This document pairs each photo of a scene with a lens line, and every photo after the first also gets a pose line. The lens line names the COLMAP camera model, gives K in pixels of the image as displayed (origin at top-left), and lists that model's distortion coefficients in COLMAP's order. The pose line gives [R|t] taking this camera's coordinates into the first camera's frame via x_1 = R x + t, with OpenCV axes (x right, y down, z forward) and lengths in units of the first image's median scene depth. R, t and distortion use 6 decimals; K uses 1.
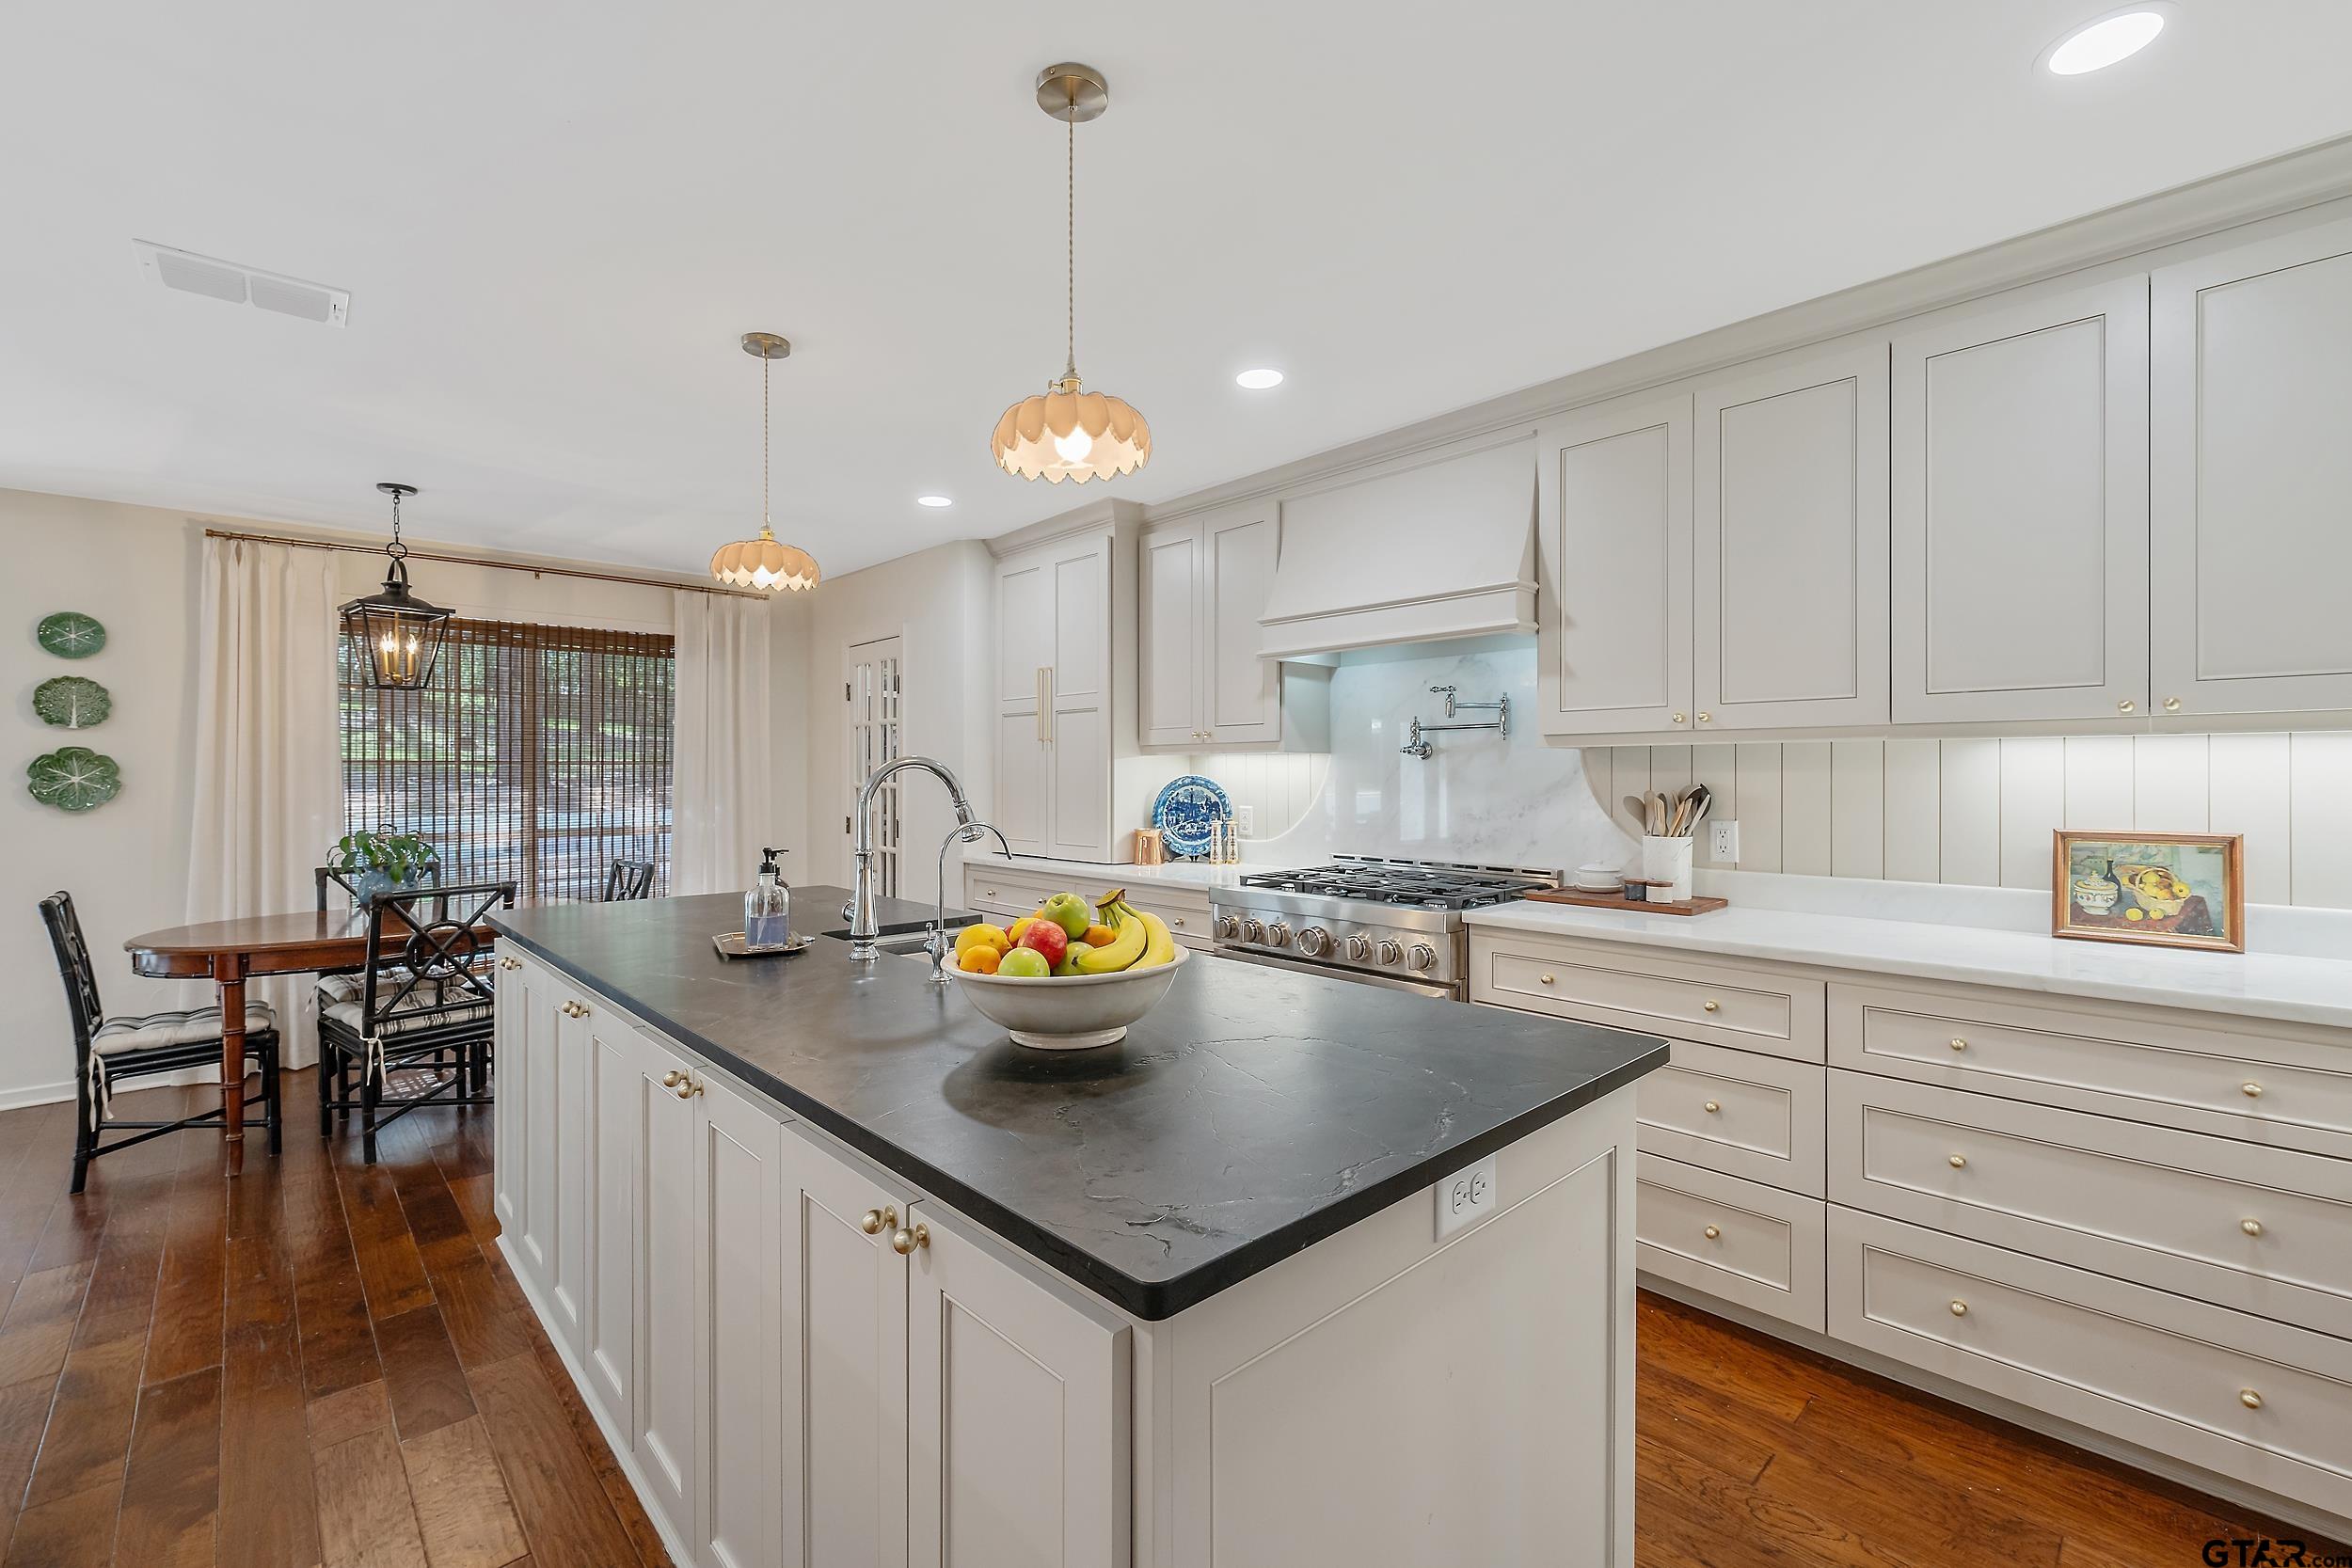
lens RADIAL K [[1003.7, 0, 1169.9], [0, 1003.7, 779.0], [0, 0, 1]] dist [0.009340, -0.000059]
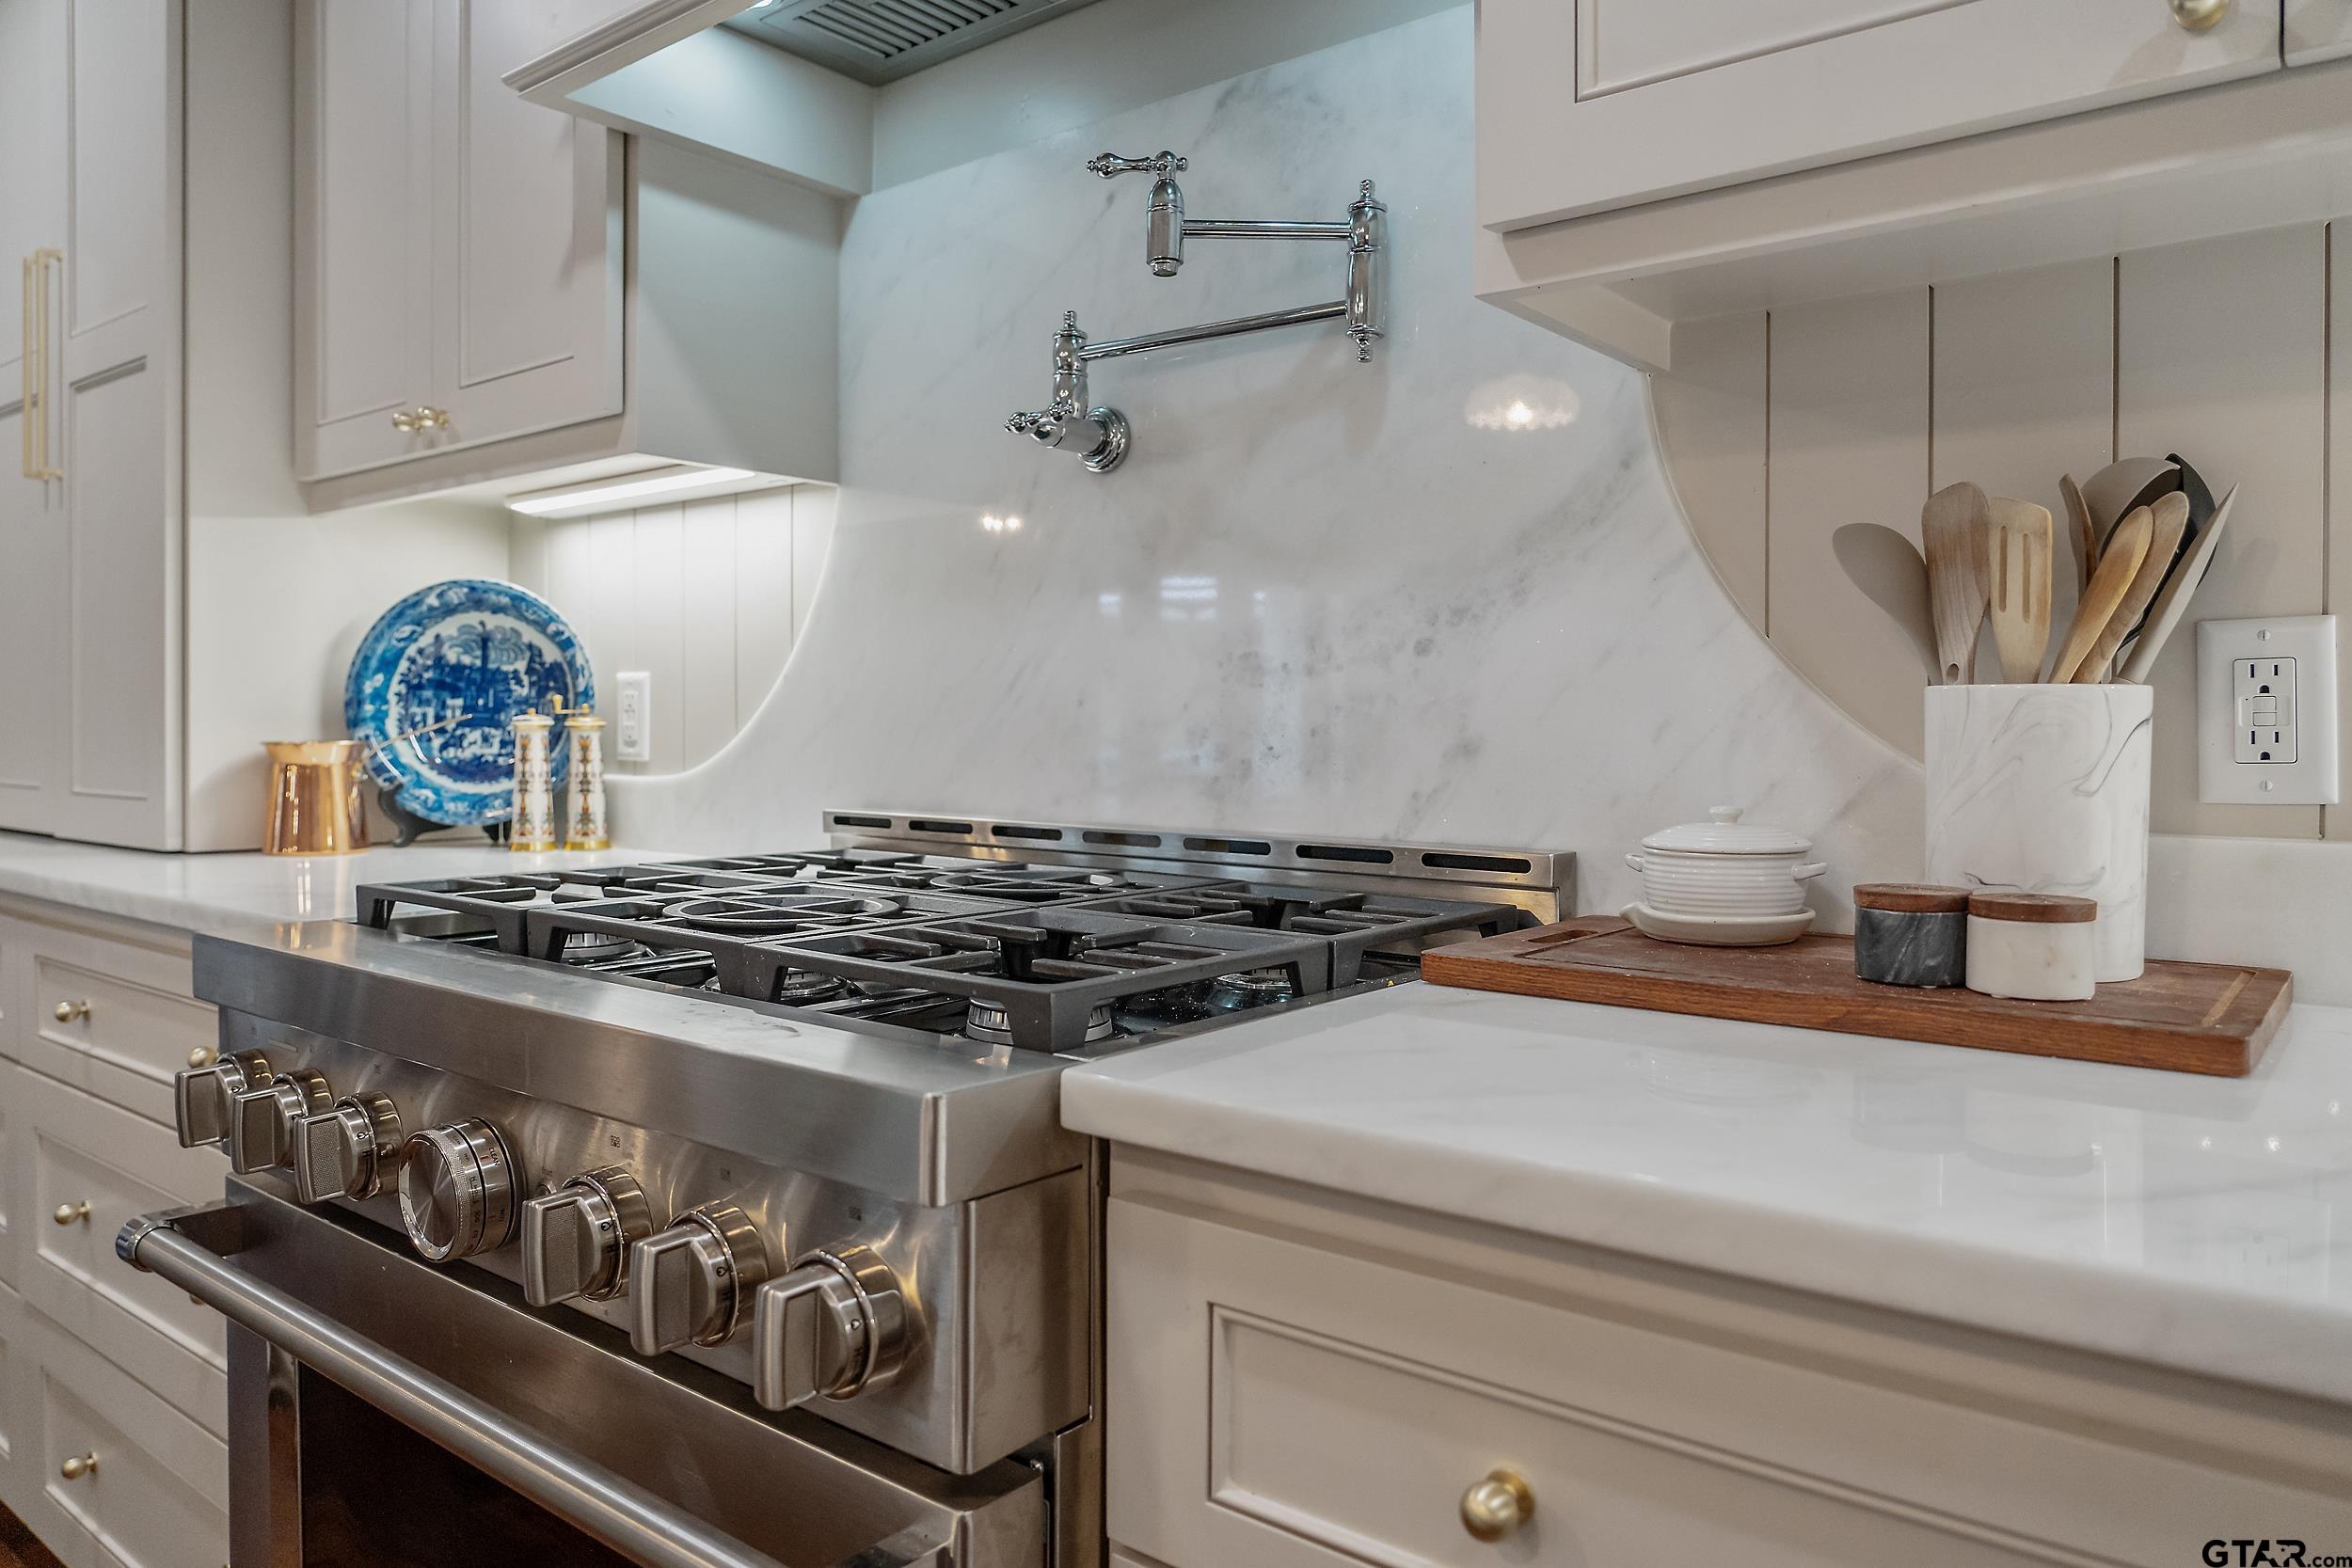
lens RADIAL K [[1607.6, 0, 1175.2], [0, 1607.6, 749.5], [0, 0, 1]] dist [-0.032696, -0.000325]
pose [[0.989687, -0.000309, 0.143249, 0.216447], [-0.001709, 0.999901, 0.013964, 0.054883], [-0.143239, -0.014065, 0.989588, 0.570522]]
